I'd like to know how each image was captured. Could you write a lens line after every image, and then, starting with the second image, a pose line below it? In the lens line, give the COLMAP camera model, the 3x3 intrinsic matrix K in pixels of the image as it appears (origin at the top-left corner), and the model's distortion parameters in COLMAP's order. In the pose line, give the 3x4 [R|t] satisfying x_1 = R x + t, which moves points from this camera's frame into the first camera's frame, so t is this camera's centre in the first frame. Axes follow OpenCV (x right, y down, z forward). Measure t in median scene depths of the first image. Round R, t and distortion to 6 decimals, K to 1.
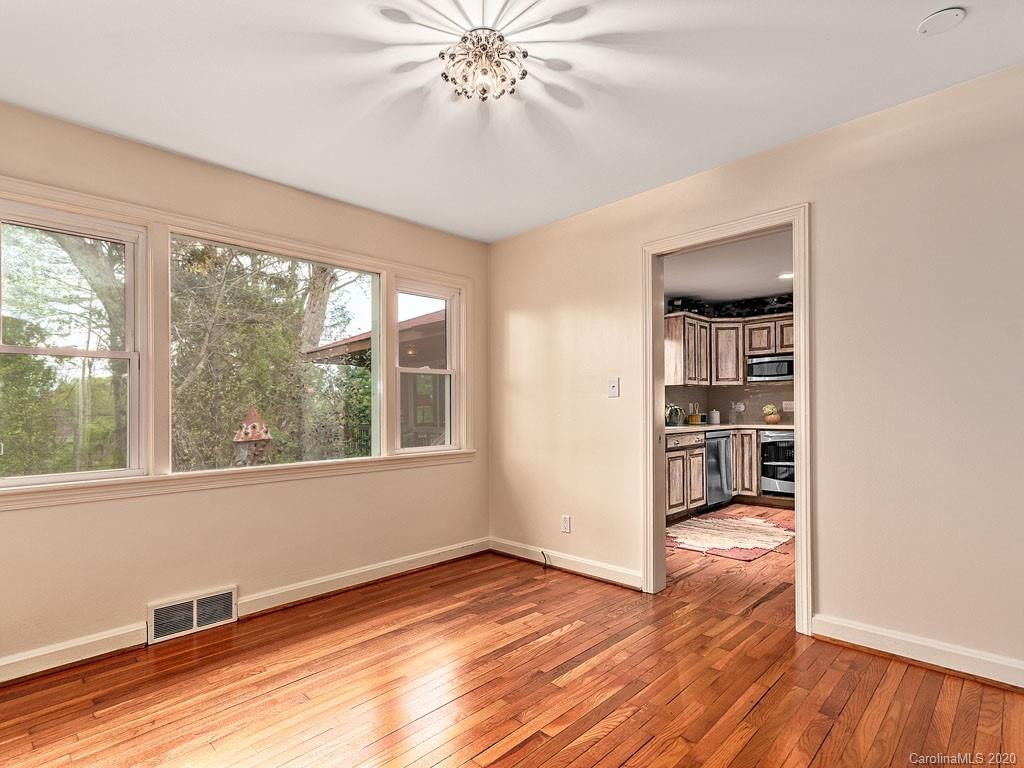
lens RADIAL K [[519.2, 0, 489.3], [0, 519.2, 408.9], [0, 0, 1]] dist [0.000438, -0.000262]
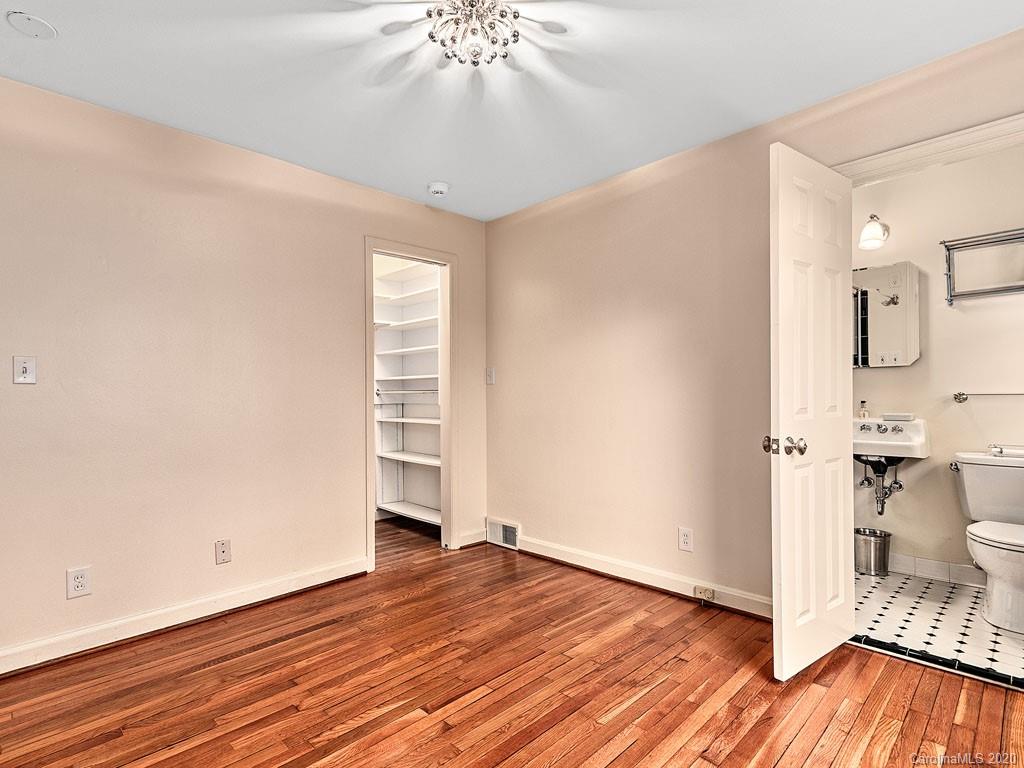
lens RADIAL K [[518.4, 0, 512.0], [0, 518.4, 384.0], [0, 0, 1]] dist [0.002154, 0.000278]
pose [[-0.999483, 0.022162, -0.023277, -0.047938], [0.022340, 0.999723, -0.007419, -0.016695], [0.023106, -0.007935, -0.999702, 1.726199]]
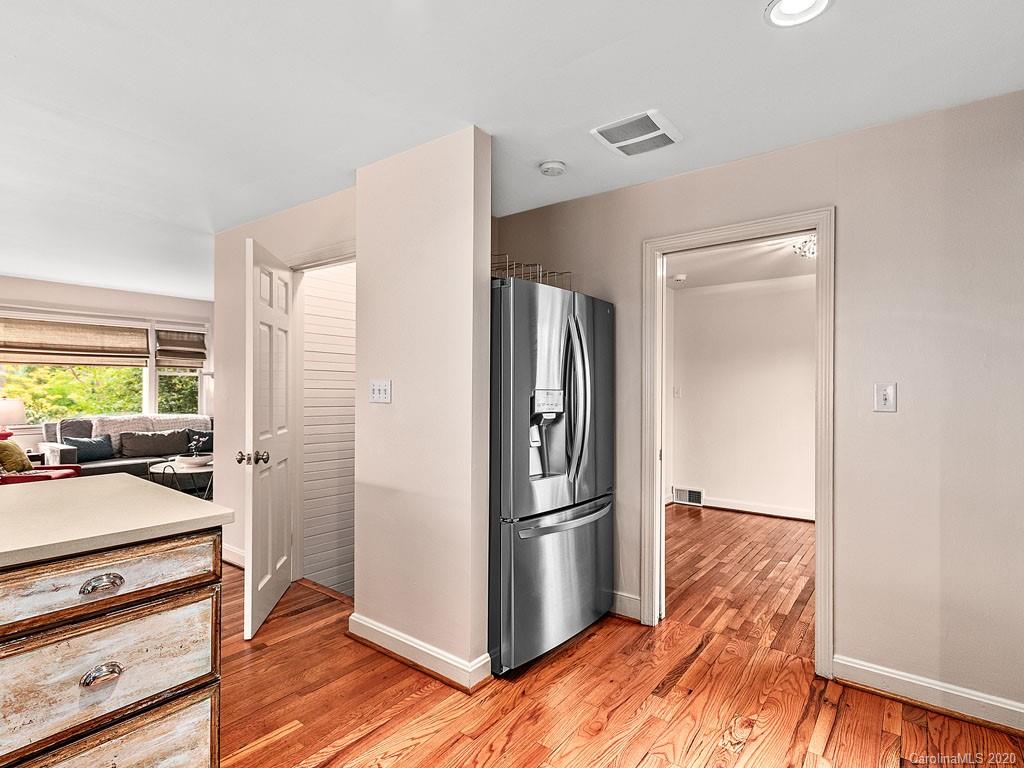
lens RADIAL K [[518.4, 0, 512.0], [0, 518.4, 384.0], [0, 0, 1]] dist [0.002154, 0.000278]
pose [[-0.988090, 0.002854, -0.153852, 1.326387], [0.003662, 0.999981, -0.004970, -0.098515], [0.153835, -0.005474, -0.988081, 2.514007]]
